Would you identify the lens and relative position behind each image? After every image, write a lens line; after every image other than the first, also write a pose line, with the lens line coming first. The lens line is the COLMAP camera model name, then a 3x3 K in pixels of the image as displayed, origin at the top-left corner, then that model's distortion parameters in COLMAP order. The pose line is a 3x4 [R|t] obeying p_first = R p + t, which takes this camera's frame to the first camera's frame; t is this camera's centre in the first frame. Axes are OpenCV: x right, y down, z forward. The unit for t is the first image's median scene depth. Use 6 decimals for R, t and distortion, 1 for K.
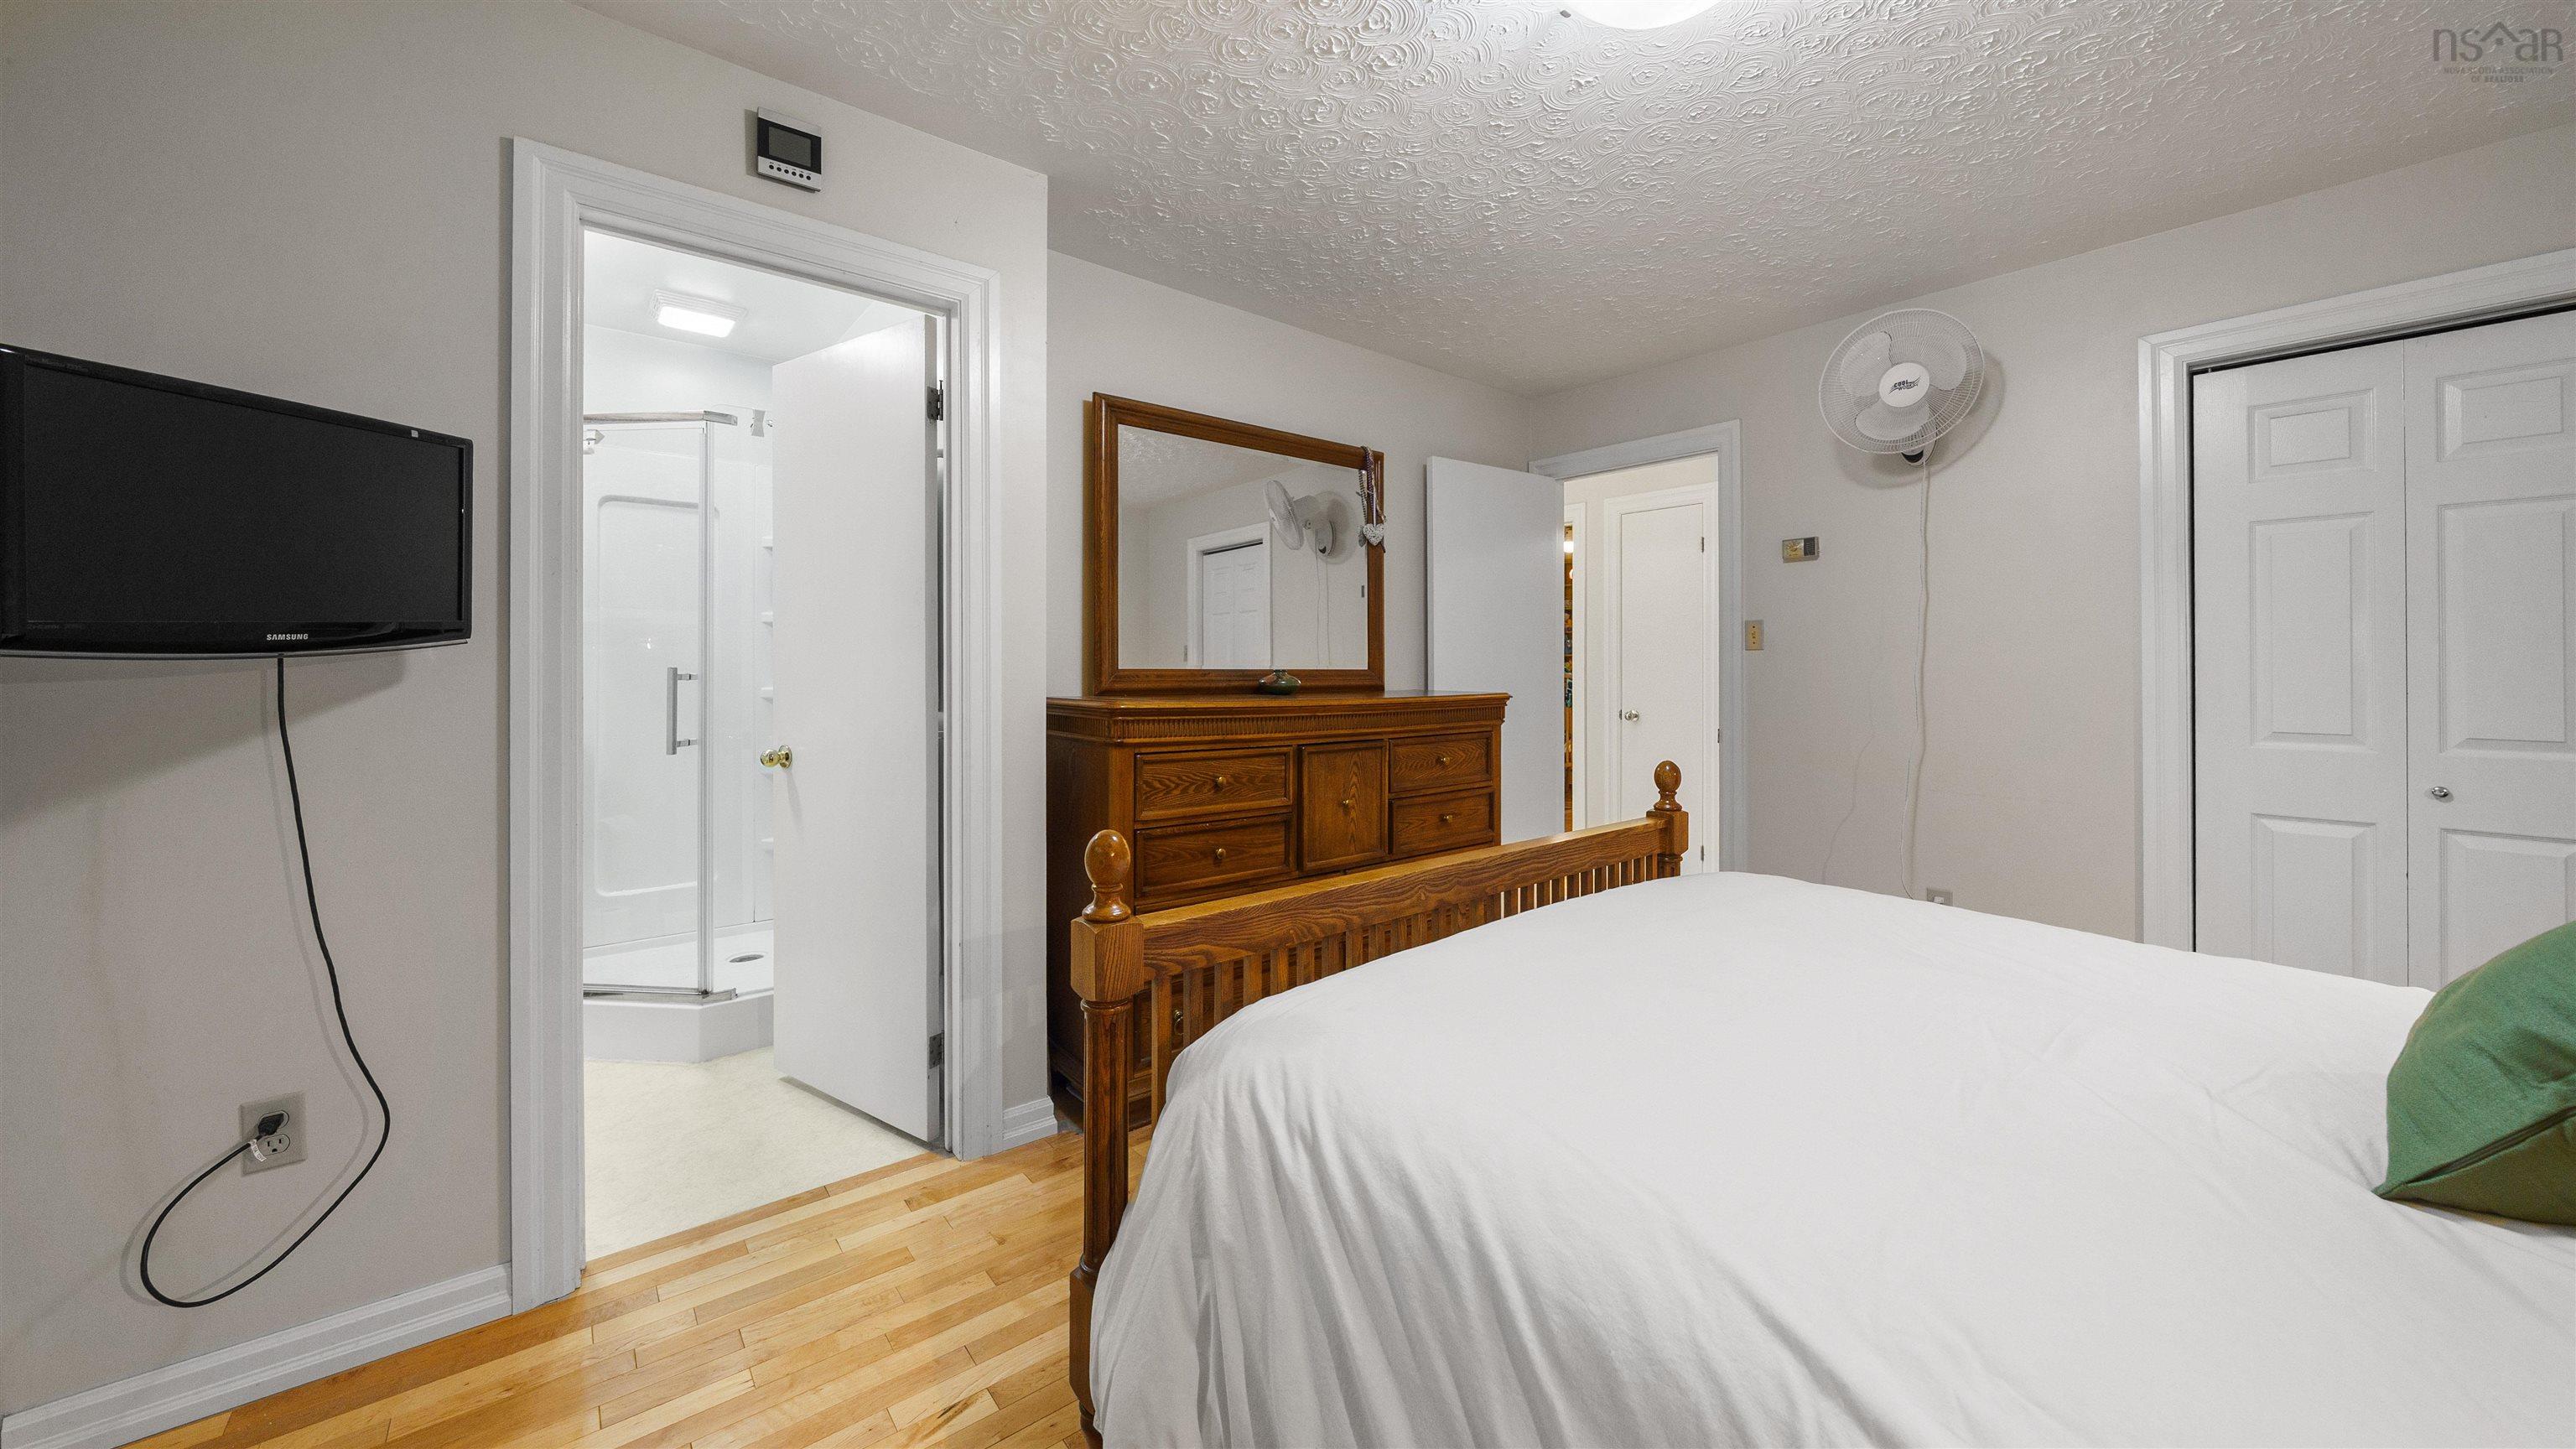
lens RADIAL K [[908.3, 0, 1289.3], [0, 908.3, 663.2], [0, 0, 1]] dist [-0.000851, 0.000003]
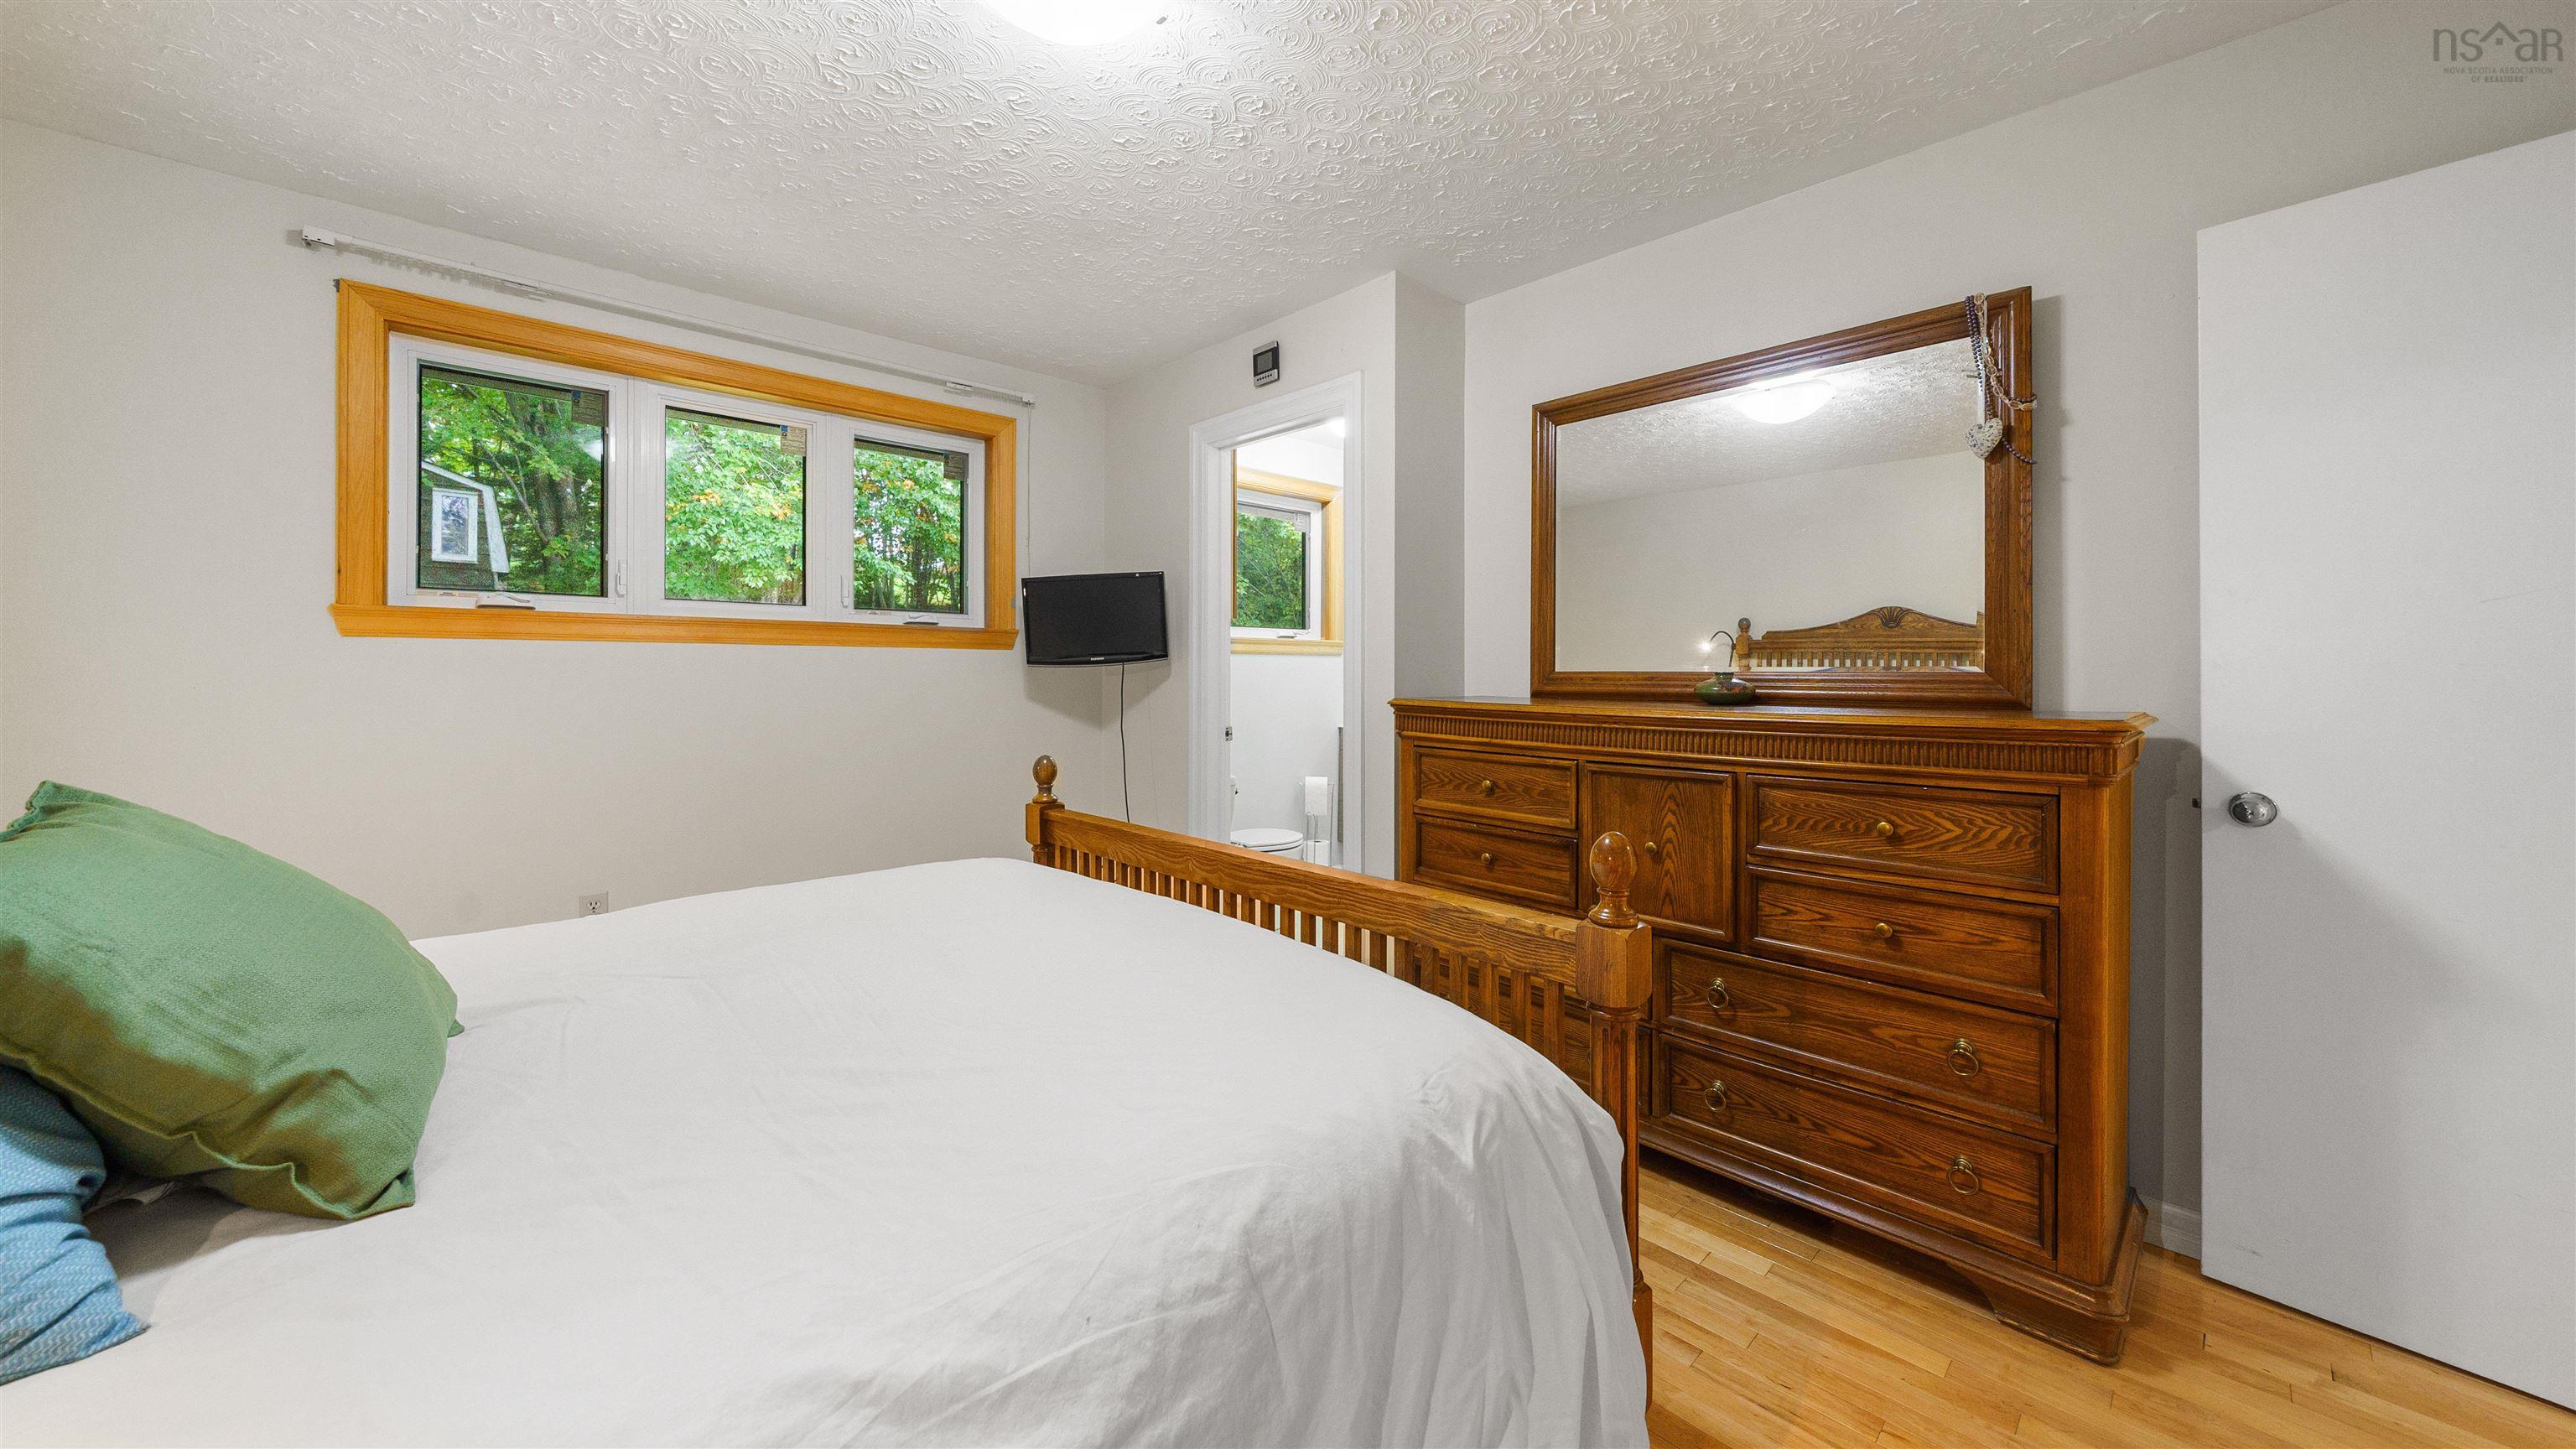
lens RADIAL K [[909.6, 0, 1298.3], [0, 909.6, 681.6], [0, 0, 1]] dist [-0.006156, 0.000058]
pose [[0.079463, 0.011416, -0.996772, 0.864216], [0.005354, 0.999915, 0.011879, 0.004616], [0.996823, -0.006281, 0.079396, 0.694075]]
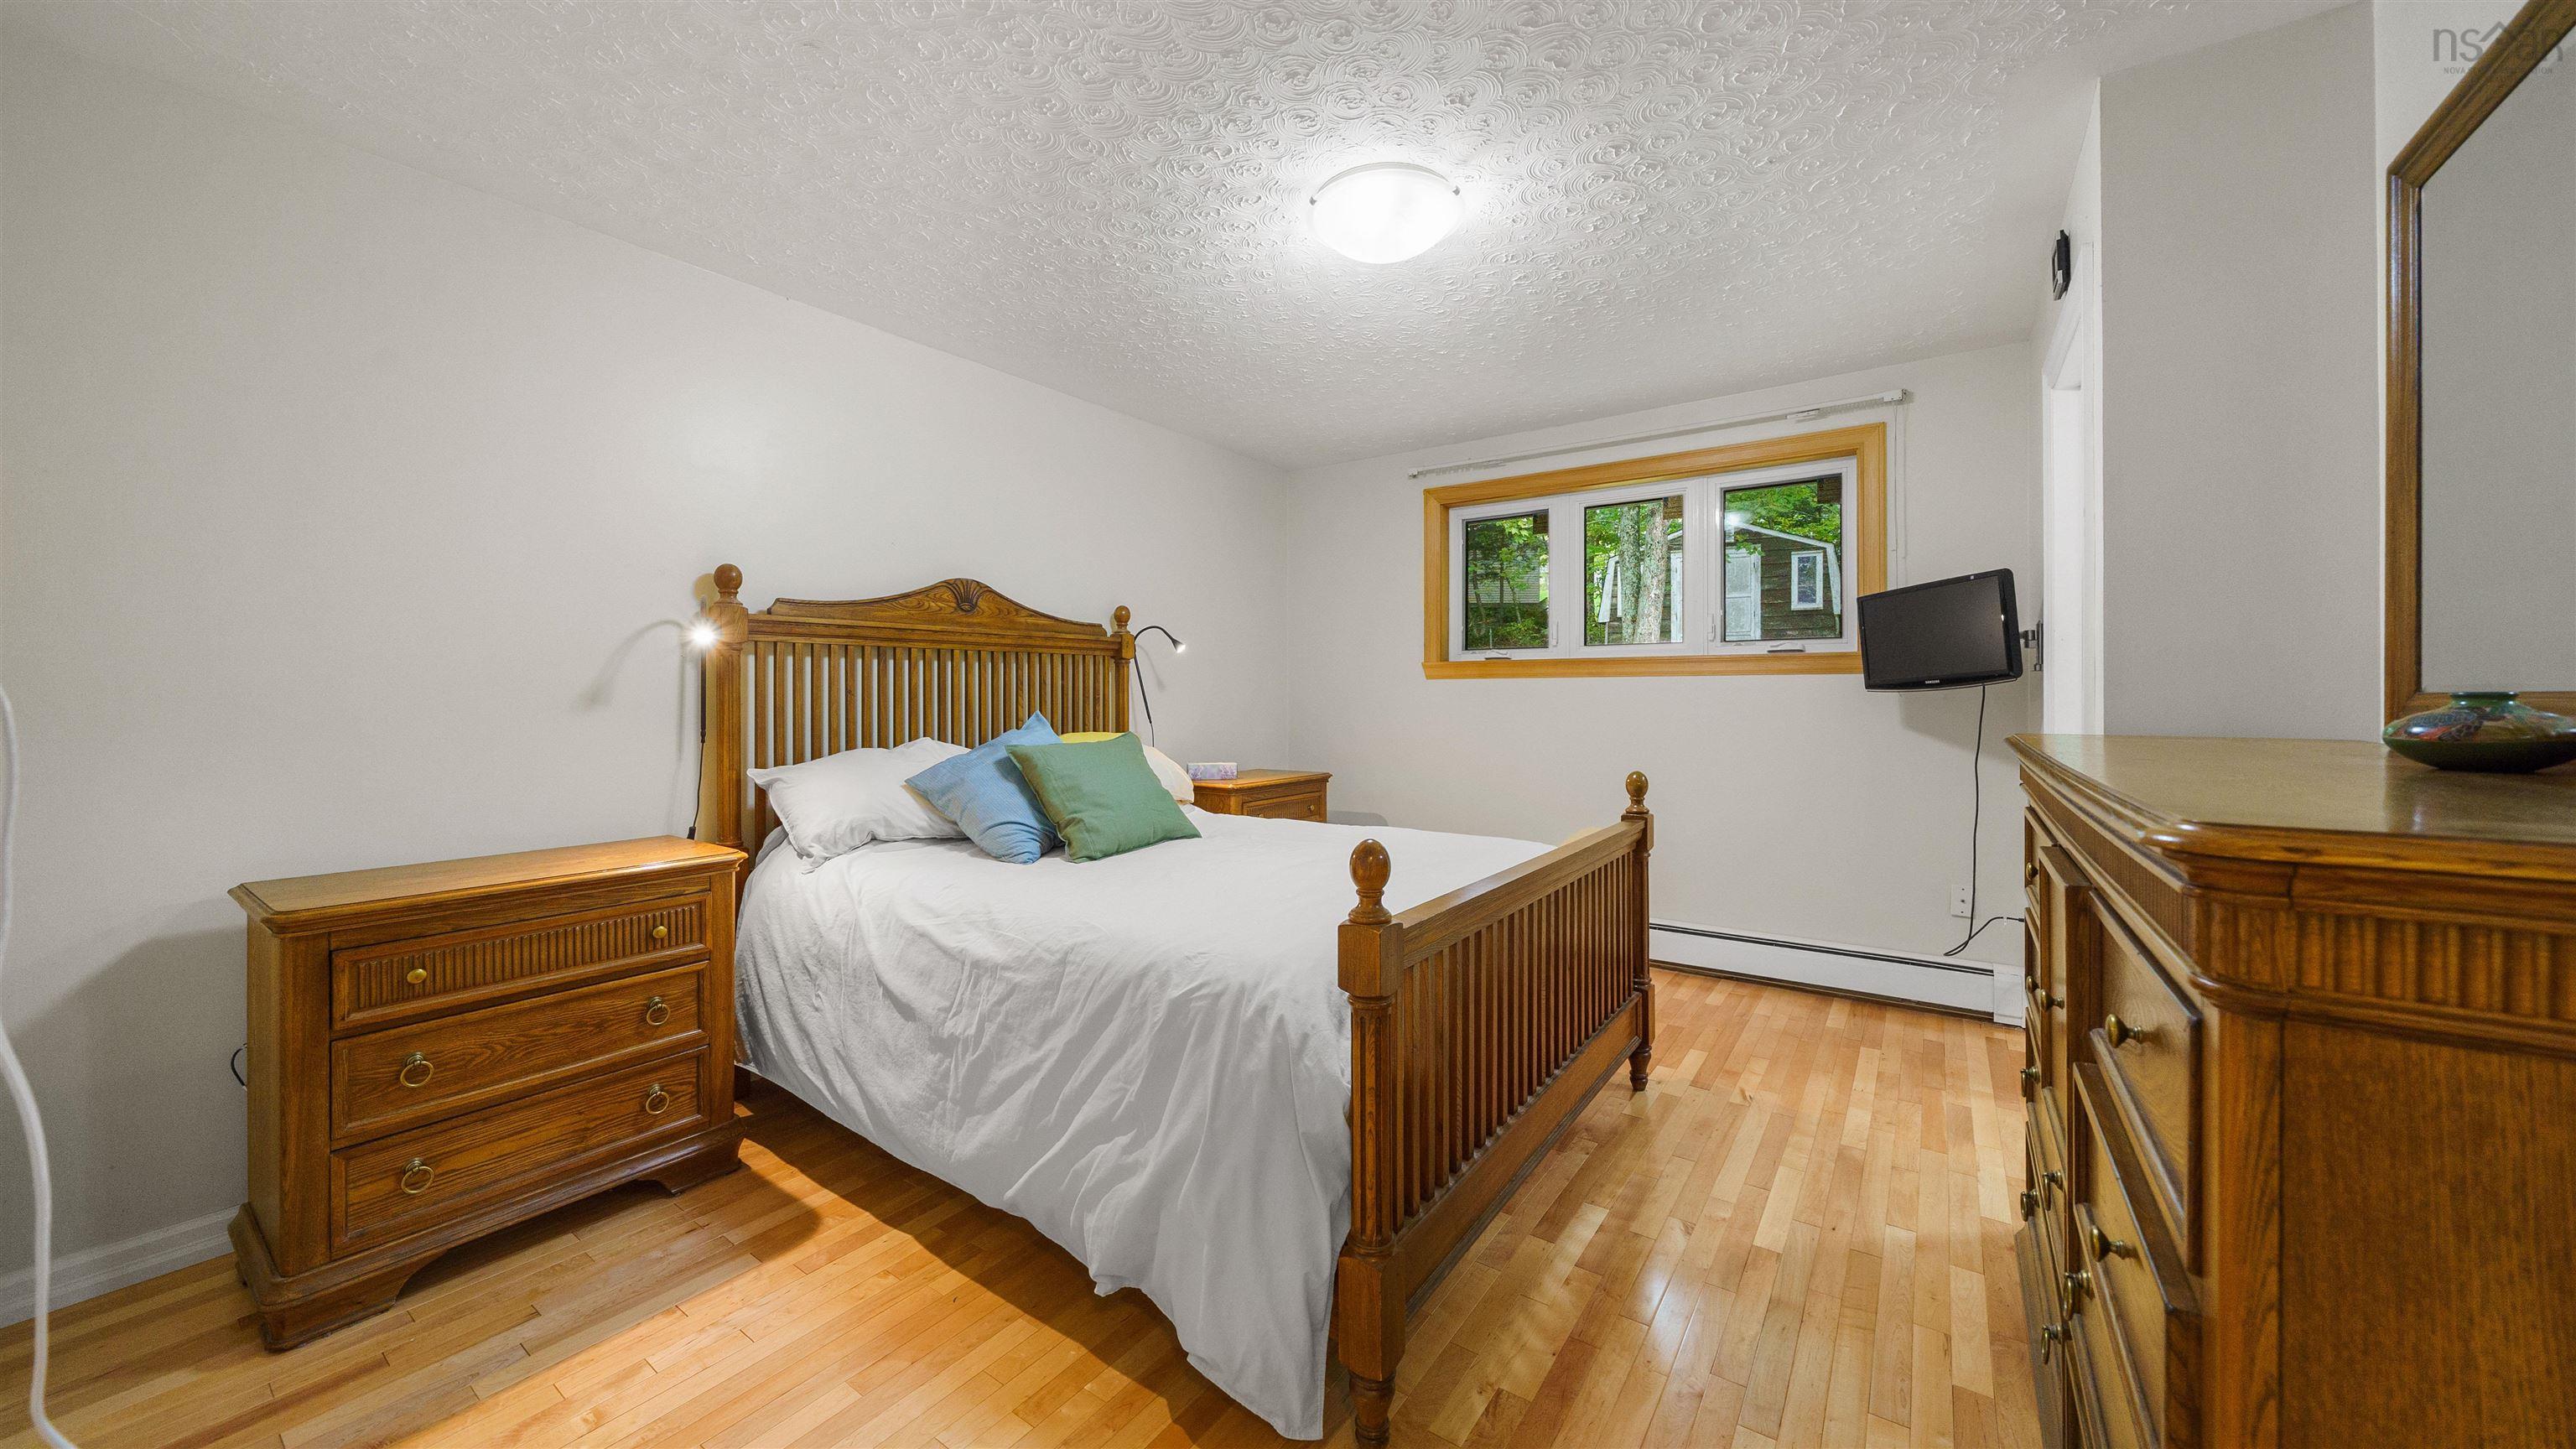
lens RADIAL K [[905.0, 0, 1288.0], [0, 905.0, 724.5], [0, 0, 1]] dist [-0.000574, 0.000006]
pose [[-0.965472, 0.009765, -0.260323, 0.570852], [0.004160, 0.999748, 0.022073, 0.011700], [0.260473, 0.020228, -0.965269, 1.428535]]
